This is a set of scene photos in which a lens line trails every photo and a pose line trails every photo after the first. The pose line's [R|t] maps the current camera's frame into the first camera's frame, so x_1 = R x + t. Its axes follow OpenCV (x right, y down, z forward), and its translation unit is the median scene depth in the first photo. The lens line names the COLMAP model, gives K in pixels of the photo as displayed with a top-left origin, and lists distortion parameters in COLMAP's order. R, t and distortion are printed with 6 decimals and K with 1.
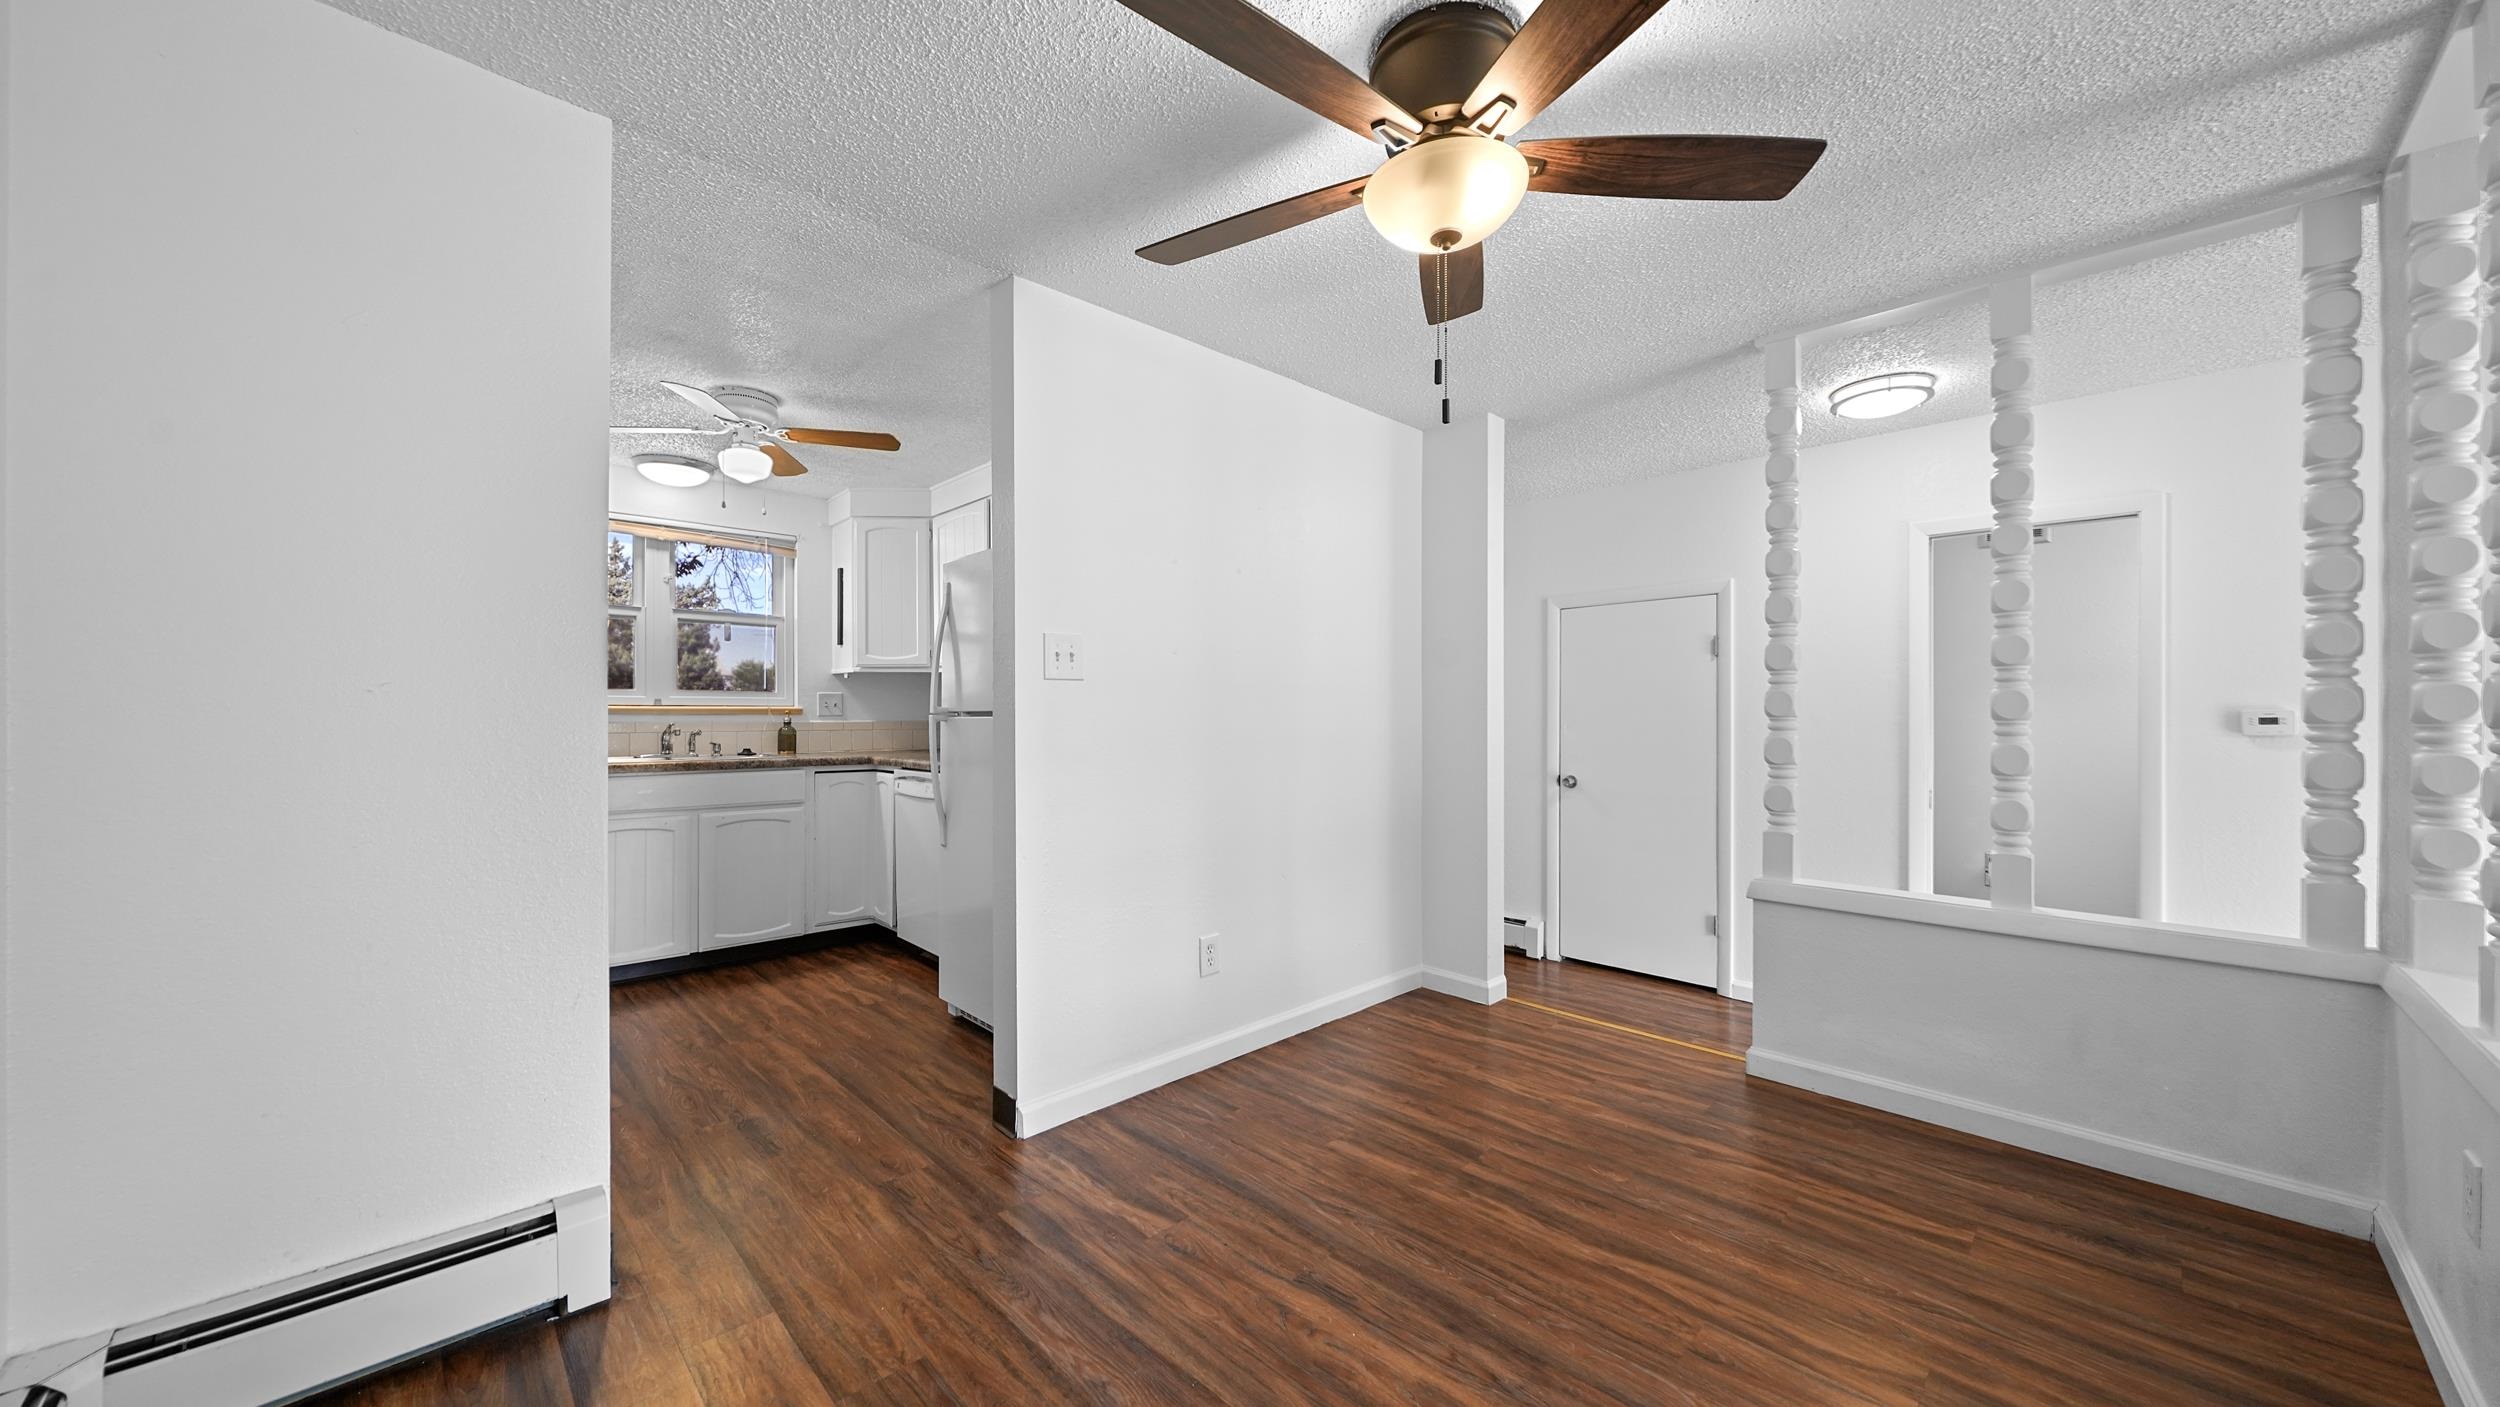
lens RADIAL K [[901.6, 0, 1251.5], [0, 901.6, 717.1], [0, 0, 1]] dist [0.000198, 0.000062]
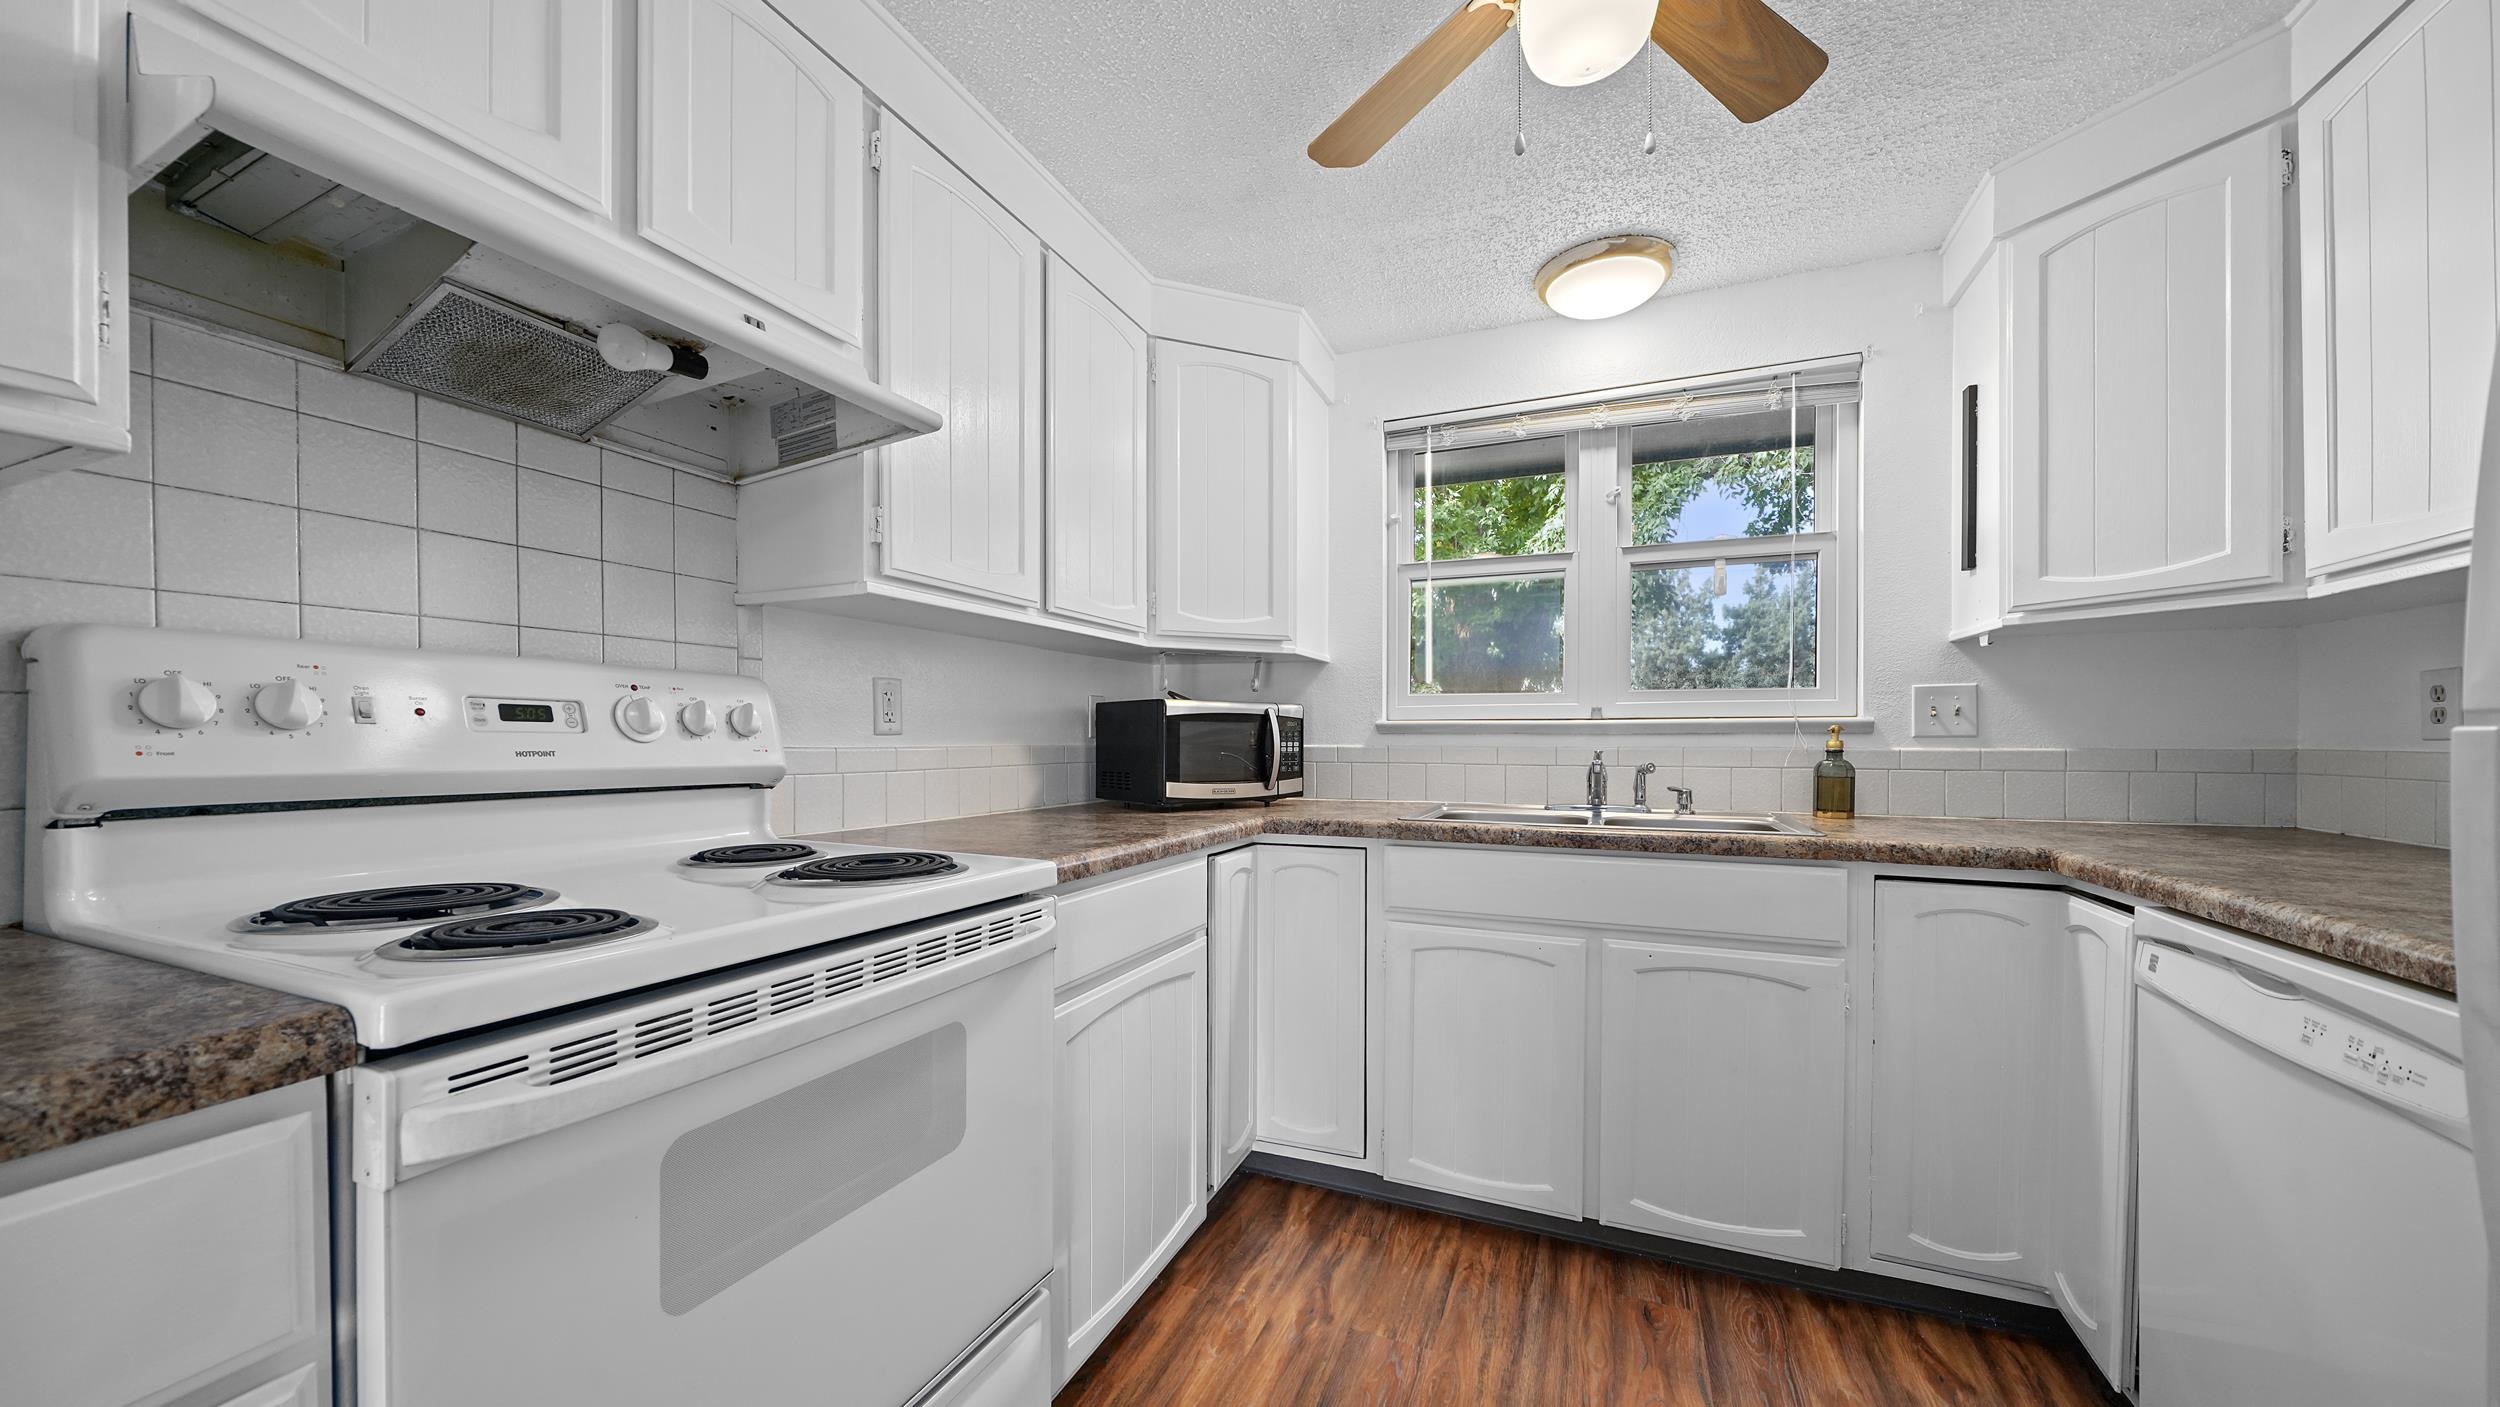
lens RADIAL K [[869.2, 0, 1250.0], [0, 869.2, 747.9], [0, 0, 1]] dist [-0.010143, 0.000014]
pose [[0.388463, 0.009557, -0.921415, -0.232216], [-0.001182, 0.999951, 0.009873, 0.000488], [0.921464, -0.002746, 0.388455, 0.578683]]
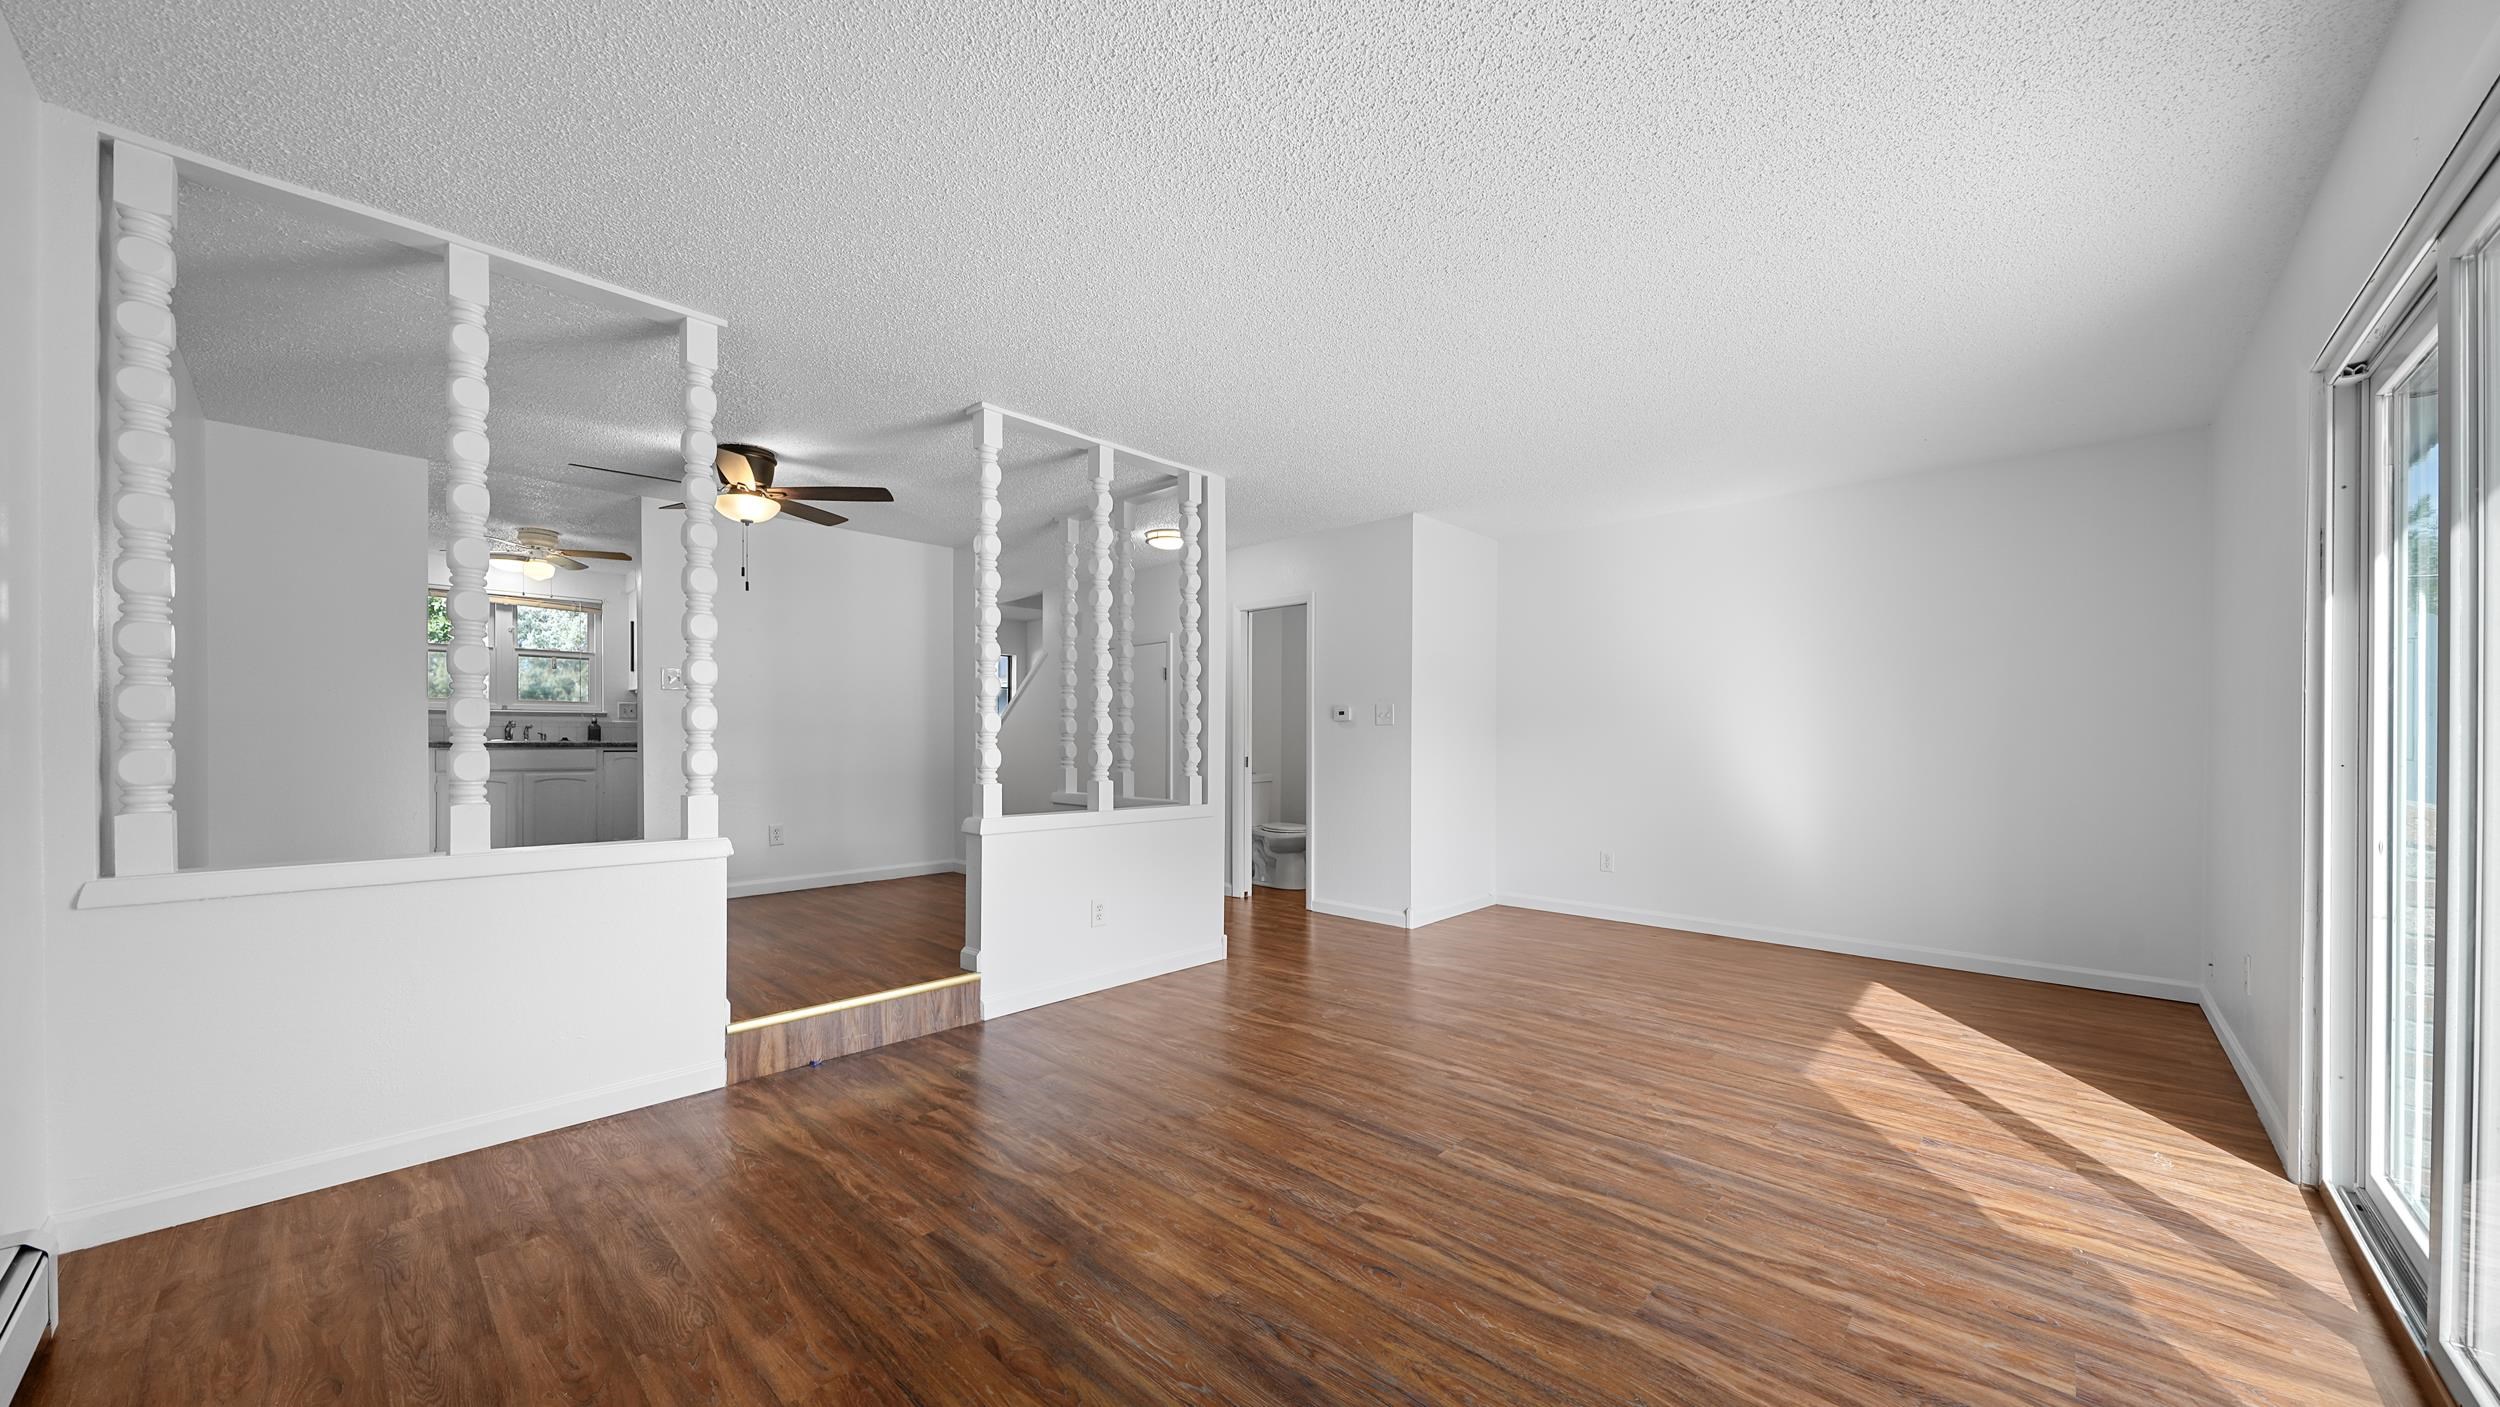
lens RADIAL K [[869.2, 0, 1250.0], [0, 869.2, 747.9], [0, 0, 1]] dist [-0.010143, 0.000014]
pose [[0.998501, -0.004696, 0.054528, 0.577164], [0.003614, 0.999795, 0.019921, 0.030492], [-0.054610, -0.019694, 0.998314, -0.603150]]
